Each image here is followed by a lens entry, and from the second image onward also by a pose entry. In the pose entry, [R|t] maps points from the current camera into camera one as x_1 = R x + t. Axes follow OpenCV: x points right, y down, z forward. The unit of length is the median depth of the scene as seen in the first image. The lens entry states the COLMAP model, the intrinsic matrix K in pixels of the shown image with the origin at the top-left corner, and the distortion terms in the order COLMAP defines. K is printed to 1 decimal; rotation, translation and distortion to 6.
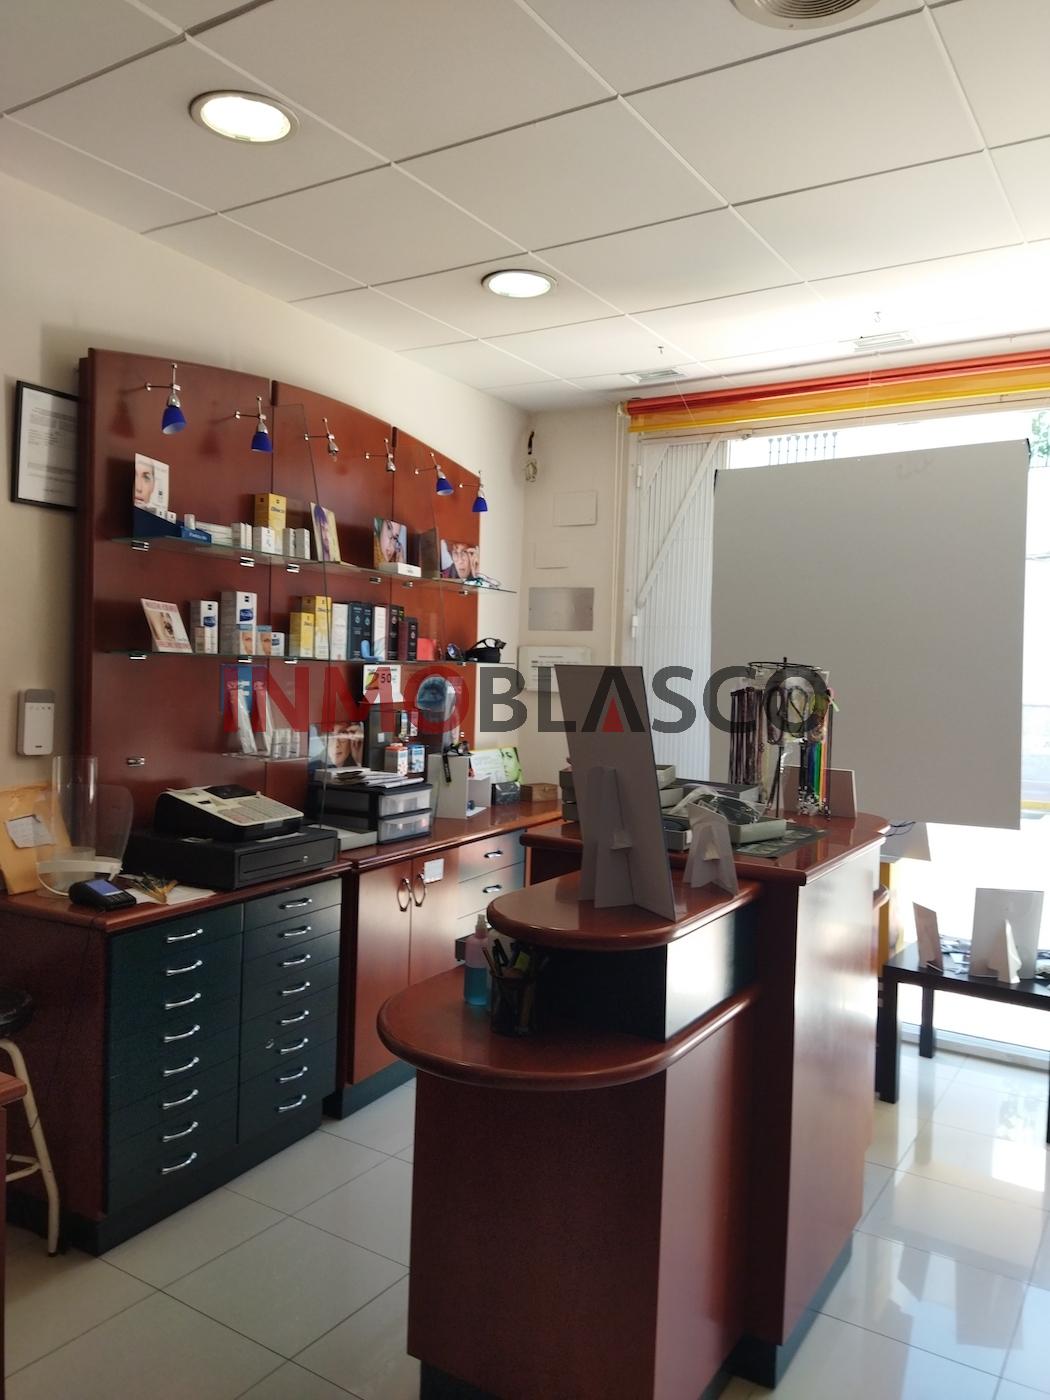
lens RADIAL K [[1036.5, 0, 512.4], [0, 1036.5, 681.9], [0, 0, 1]] dist [0.104129, -0.143704]
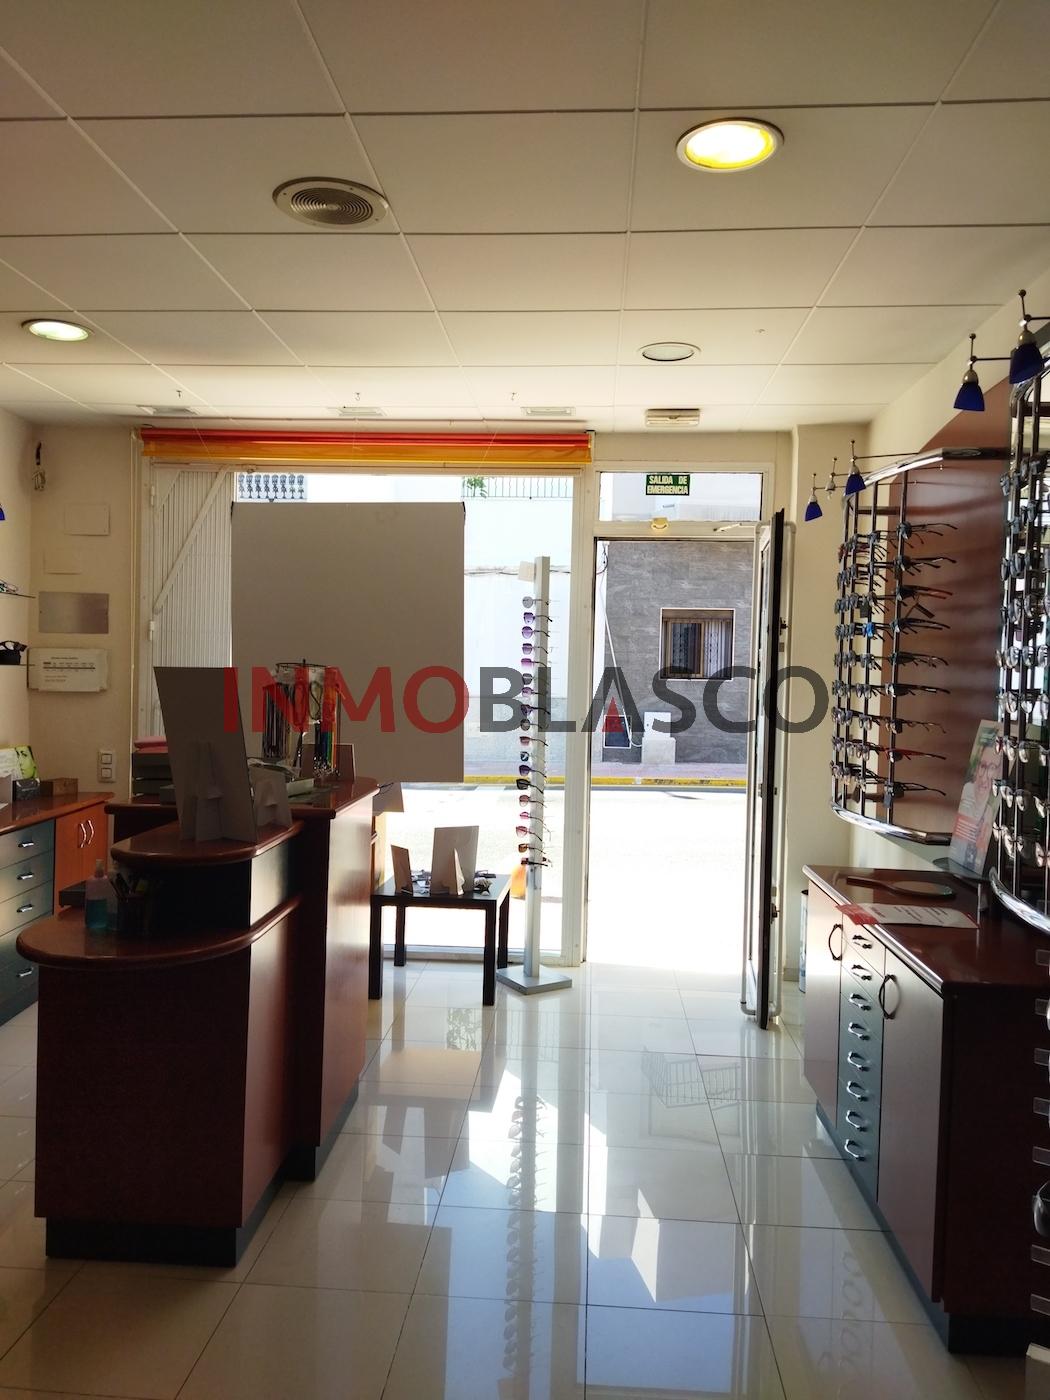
lens RADIAL K [[1036.5, 0, 516.0], [0, 1036.5, 690.3], [0, 0, 1]] dist [0.104129, -0.143704]
pose [[0.874092, -0.019574, 0.485366, -0.111211], [0.015275, 0.999801, 0.012812, 0.002031], [-0.485520, -0.003785, 0.874217, -0.213685]]
